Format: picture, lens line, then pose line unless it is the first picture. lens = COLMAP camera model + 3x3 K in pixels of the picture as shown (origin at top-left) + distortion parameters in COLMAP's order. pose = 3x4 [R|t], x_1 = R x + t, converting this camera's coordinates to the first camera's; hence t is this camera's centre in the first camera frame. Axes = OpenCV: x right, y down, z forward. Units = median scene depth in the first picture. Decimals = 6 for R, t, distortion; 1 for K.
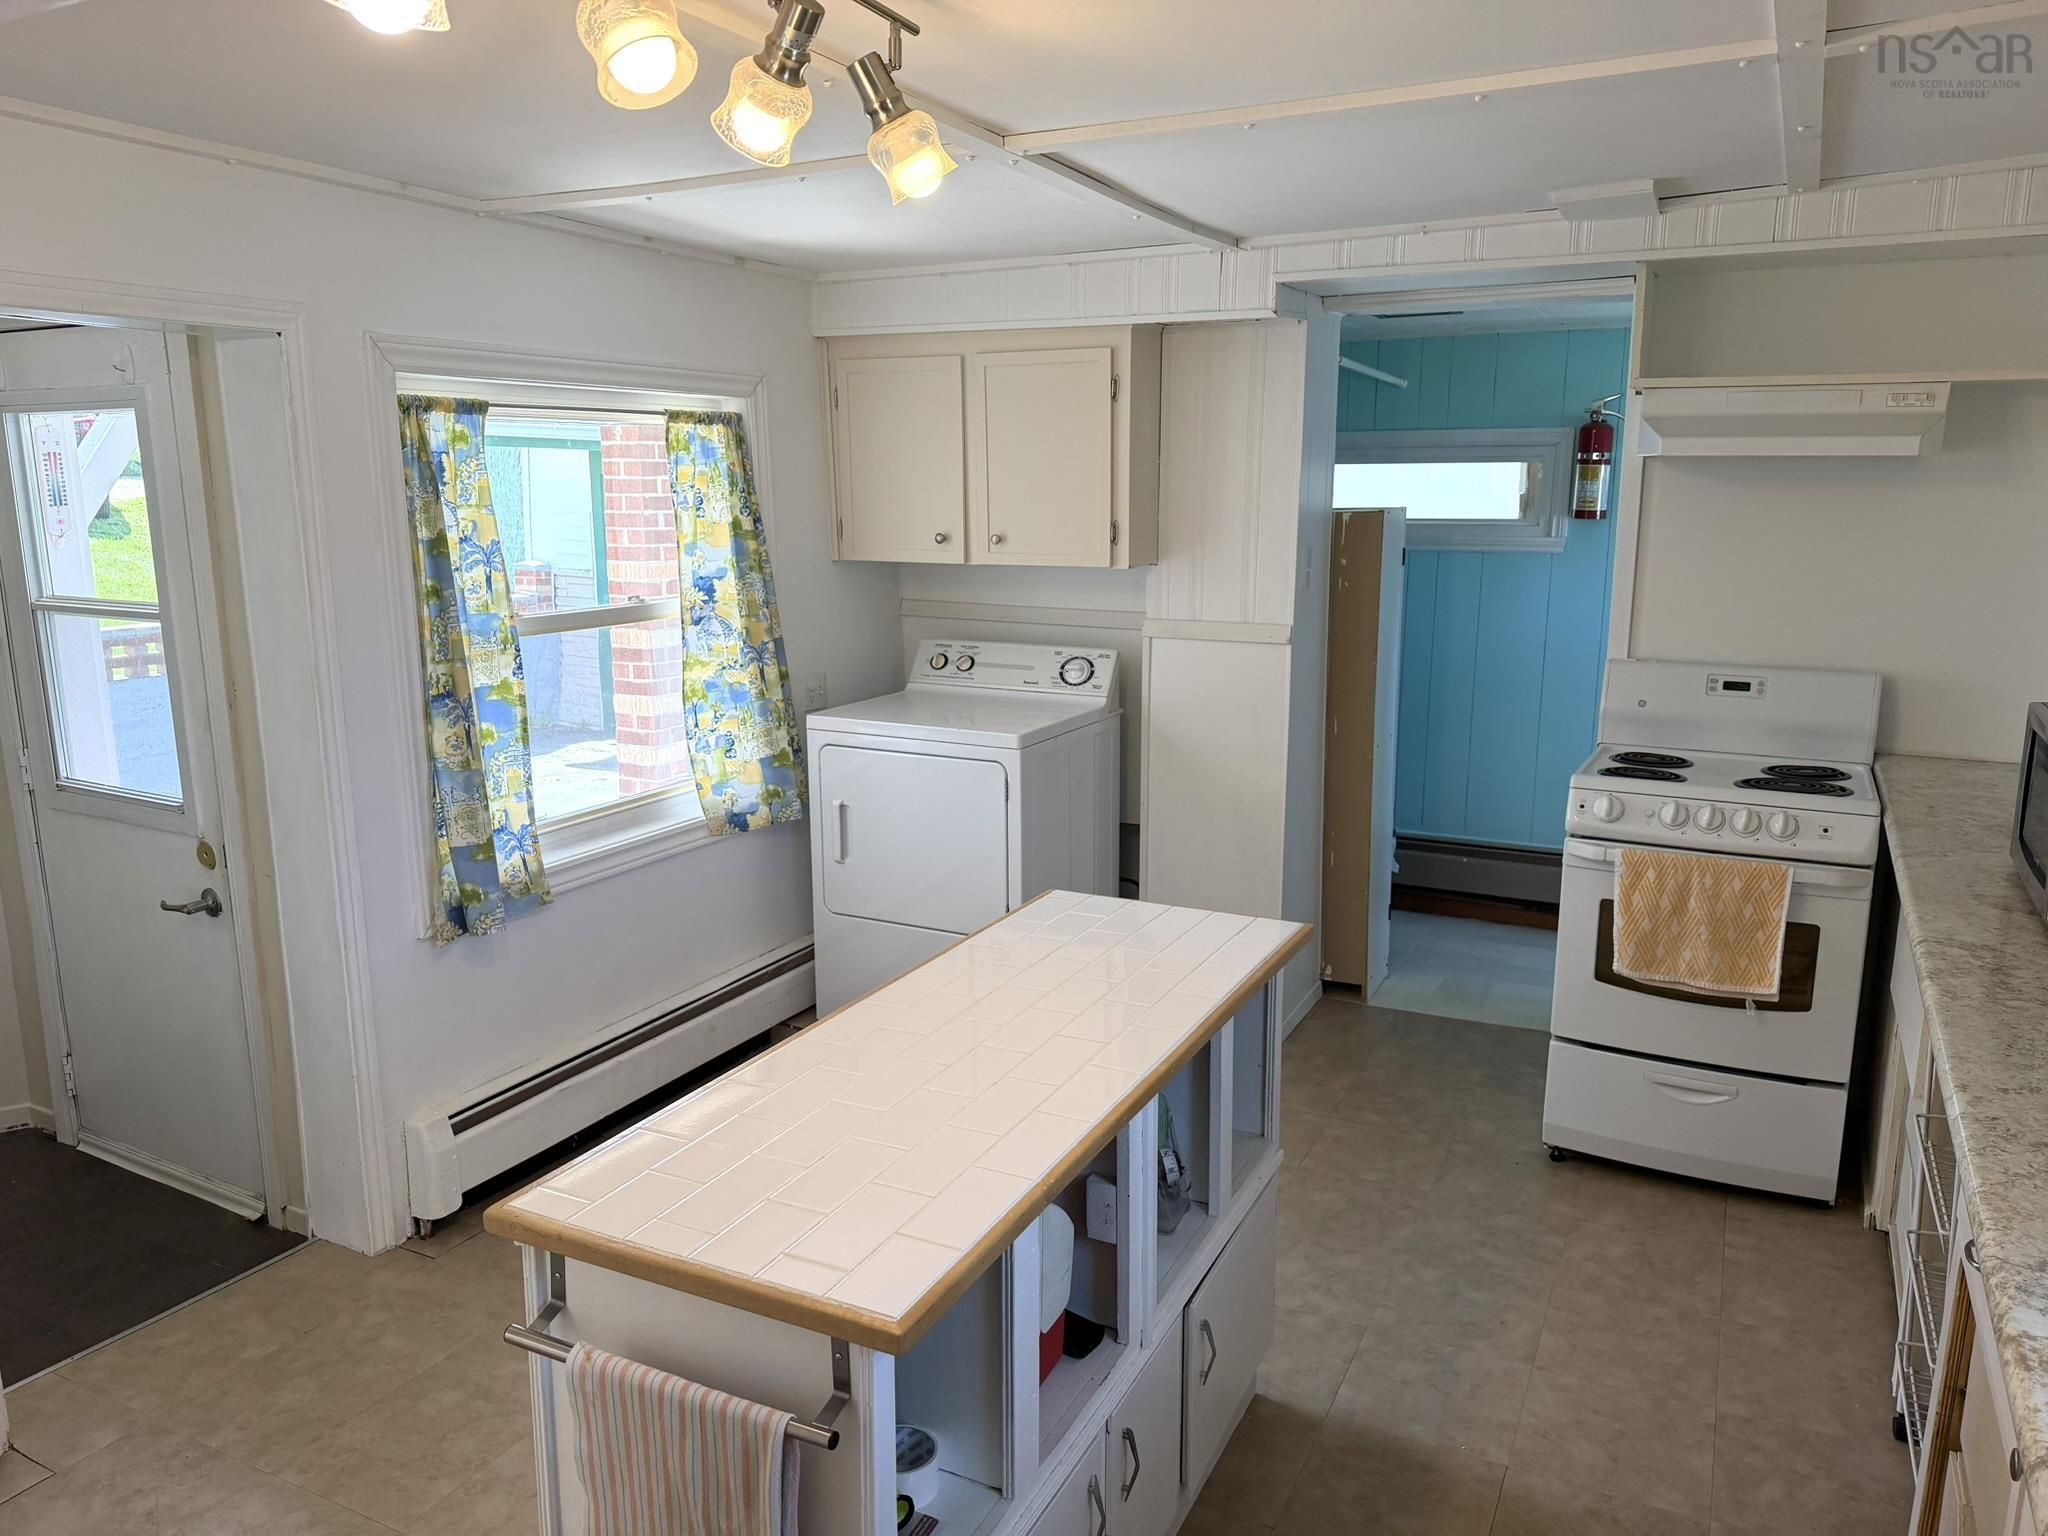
lens RADIAL K [[1449.8, 0, 1024.0], [0, 1449.8, 768.0], [0, 0, 1]] dist [-0.003735, -0.001562]
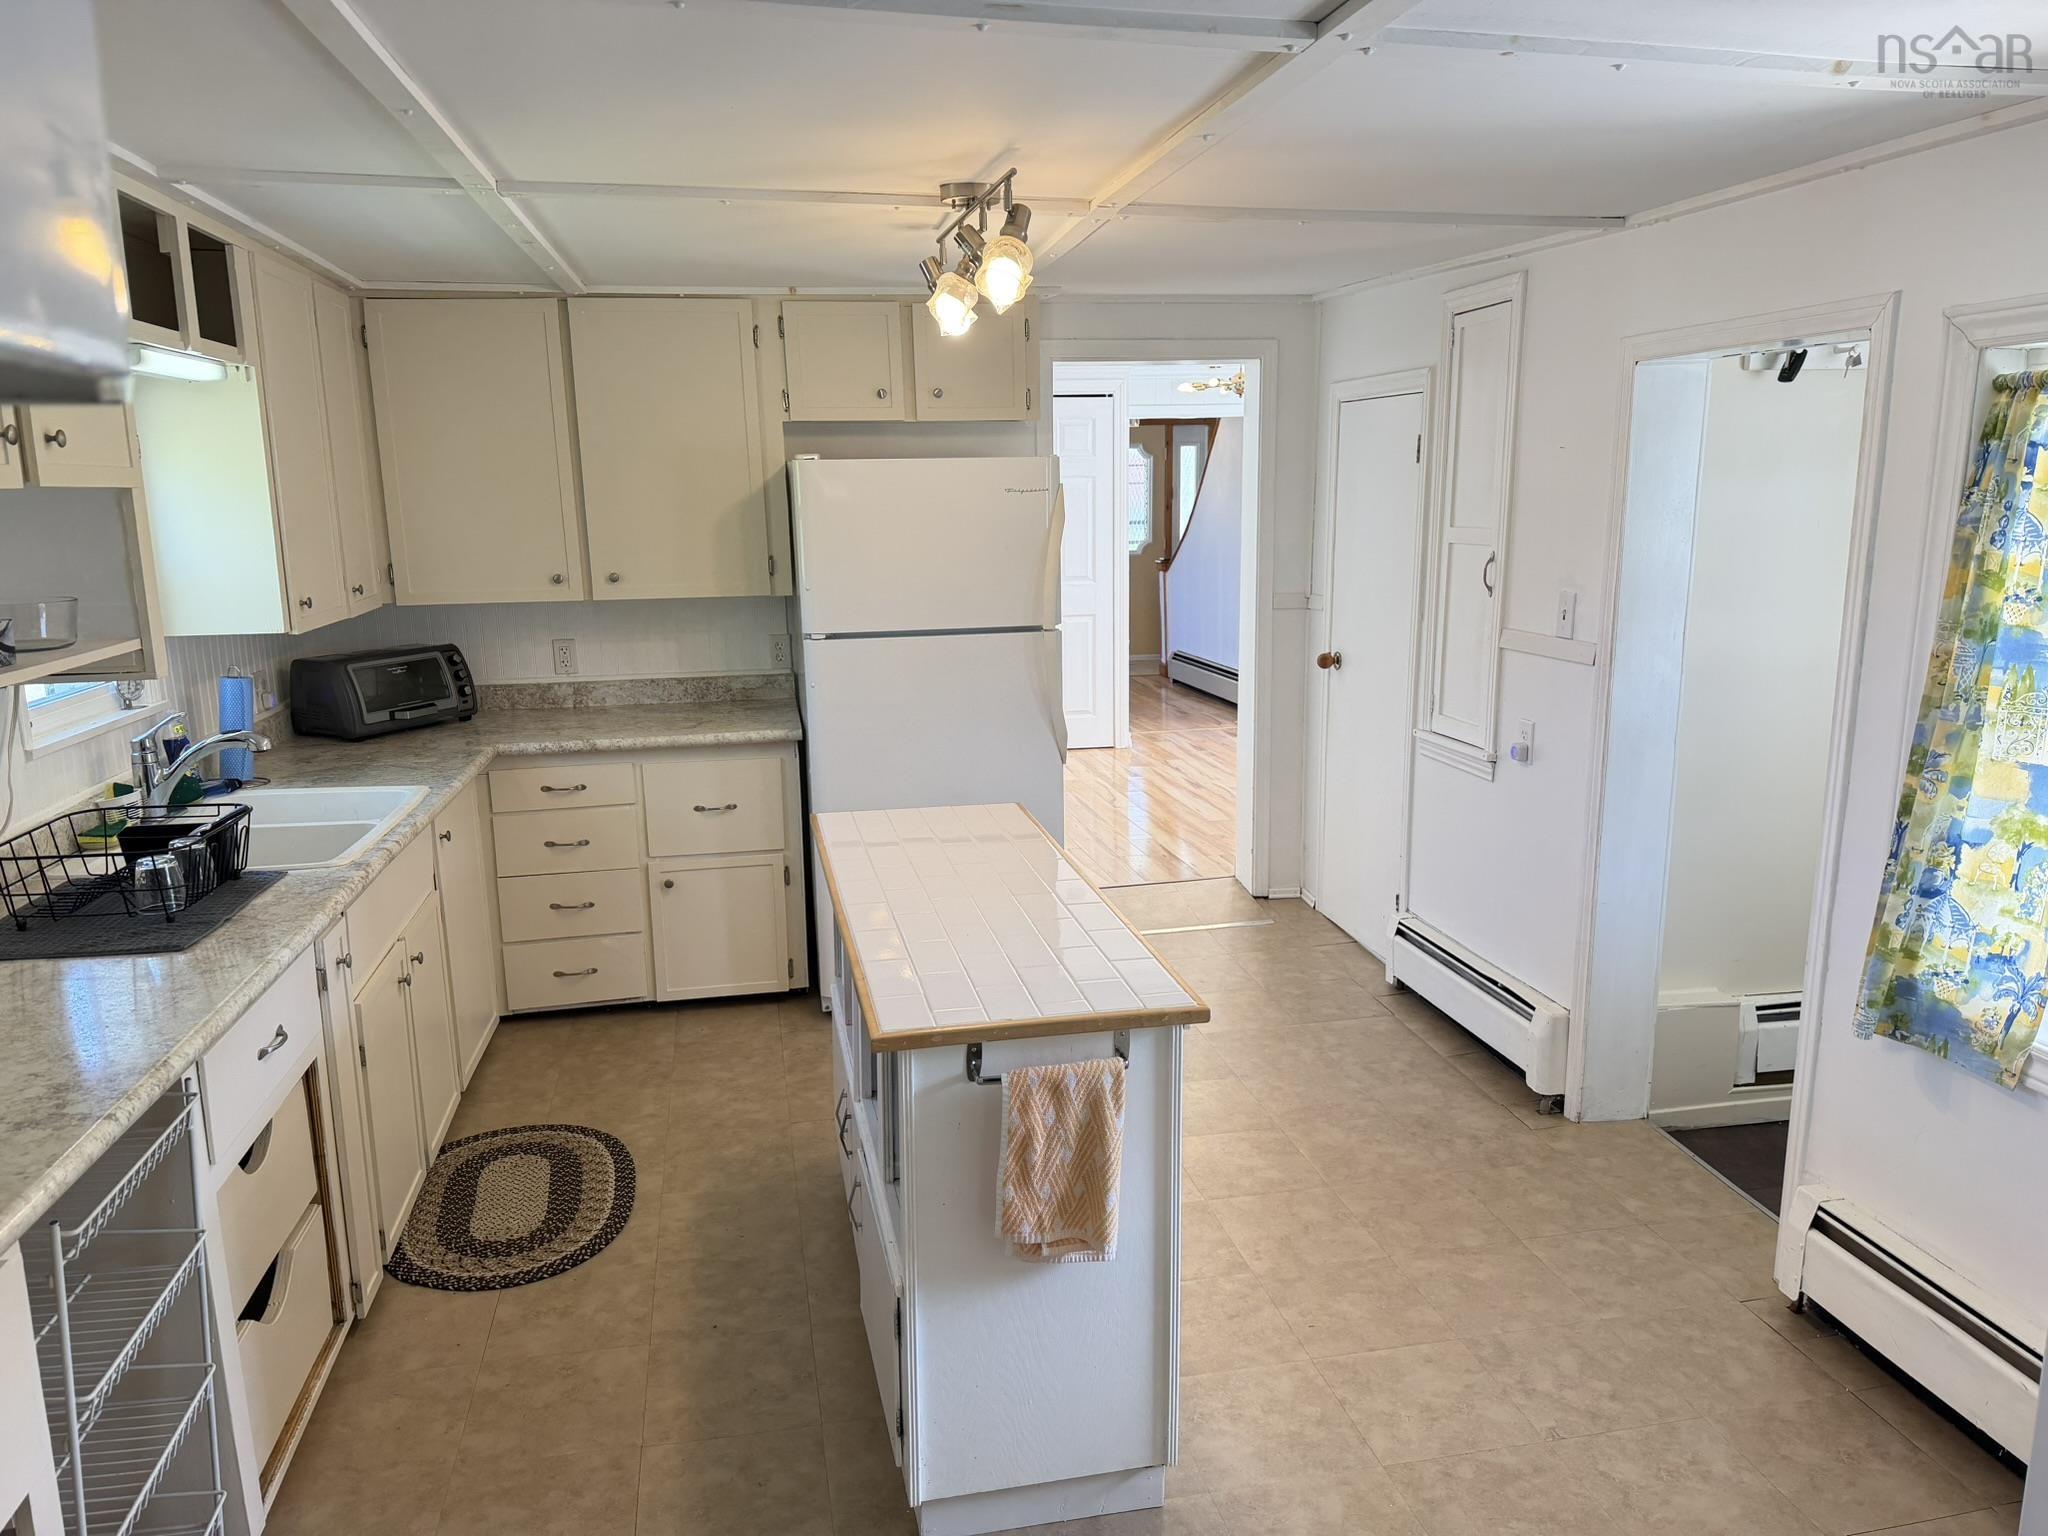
lens RADIAL K [[1449.8, 0, 1024.0], [0, 1449.8, 768.0], [0, 0, 1]] dist [-0.003735, -0.001562]
pose [[-0.788633, 0.126713, -0.601666, 0.476732], [-0.109882, 0.933737, 0.340677, -0.252816], [0.604966, 0.334781, -0.722453, 1.251763]]
